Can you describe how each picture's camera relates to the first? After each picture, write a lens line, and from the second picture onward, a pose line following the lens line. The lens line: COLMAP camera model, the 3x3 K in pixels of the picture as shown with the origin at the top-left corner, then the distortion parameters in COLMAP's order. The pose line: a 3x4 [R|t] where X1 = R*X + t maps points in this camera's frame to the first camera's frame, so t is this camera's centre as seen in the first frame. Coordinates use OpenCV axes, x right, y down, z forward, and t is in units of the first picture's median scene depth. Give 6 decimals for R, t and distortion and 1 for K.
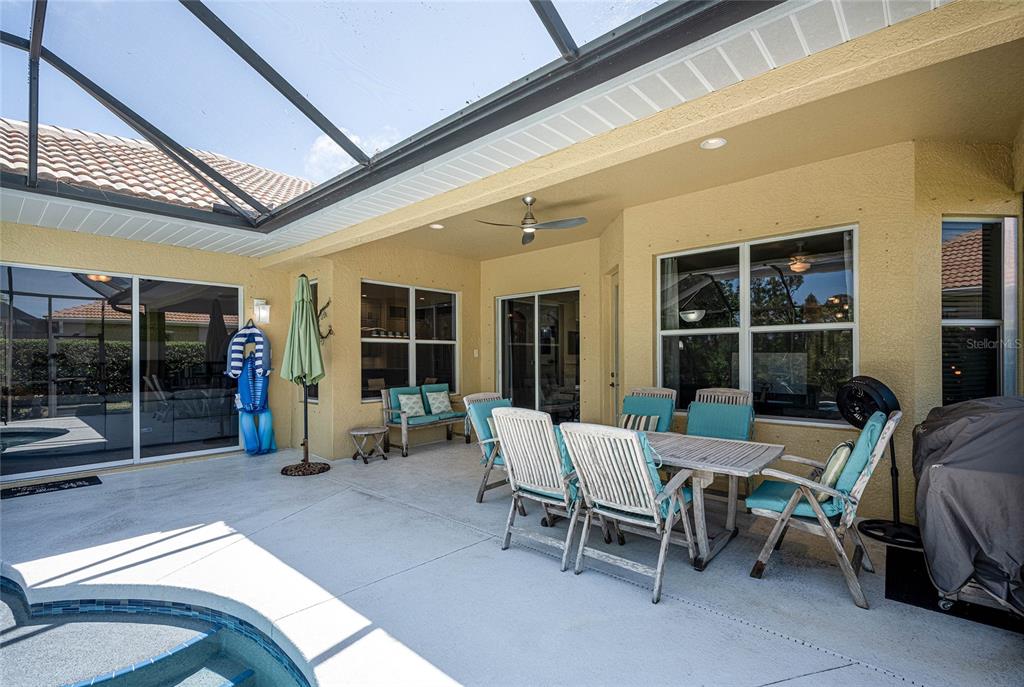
lens RADIAL K [[475.1, 0, 501.8], [0, 475.1, 361.2], [0, 0, 1]] dist [0.005224, -0.000153]
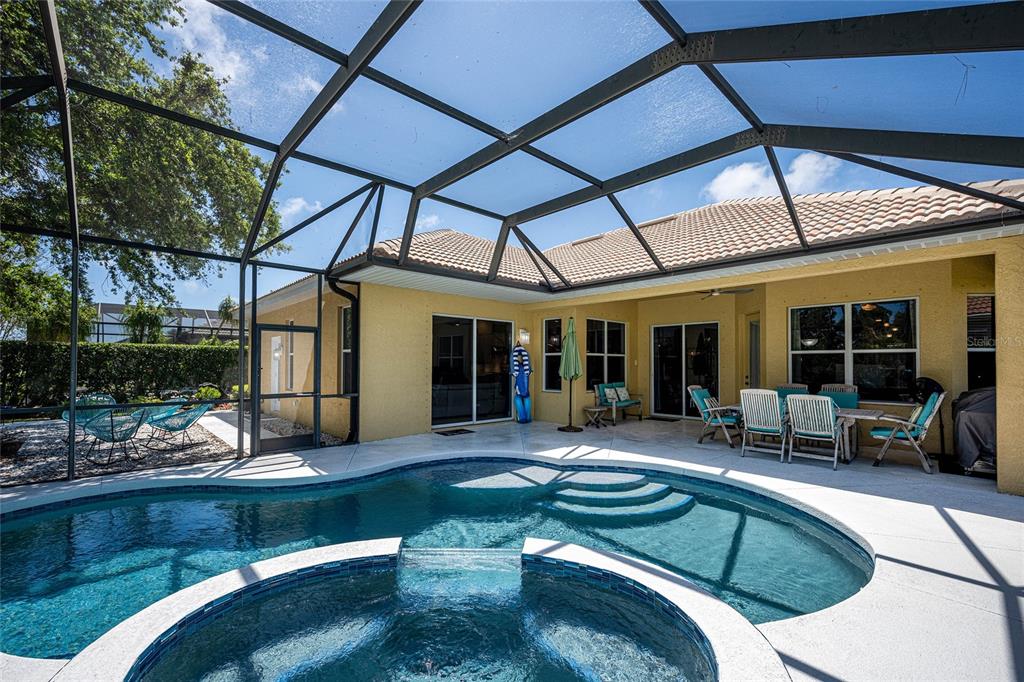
lens RADIAL K [[427.7, 0, 509.8], [0, 427.7, 359.6], [0, 0, 1]] dist [-0.000425, 0.000168]
pose [[0.996493, 0.008248, -0.083265, -0.614471], [-0.010010, 0.999734, -0.020775, 0.010360], [0.083071, 0.021535, 0.996311, -0.694044]]
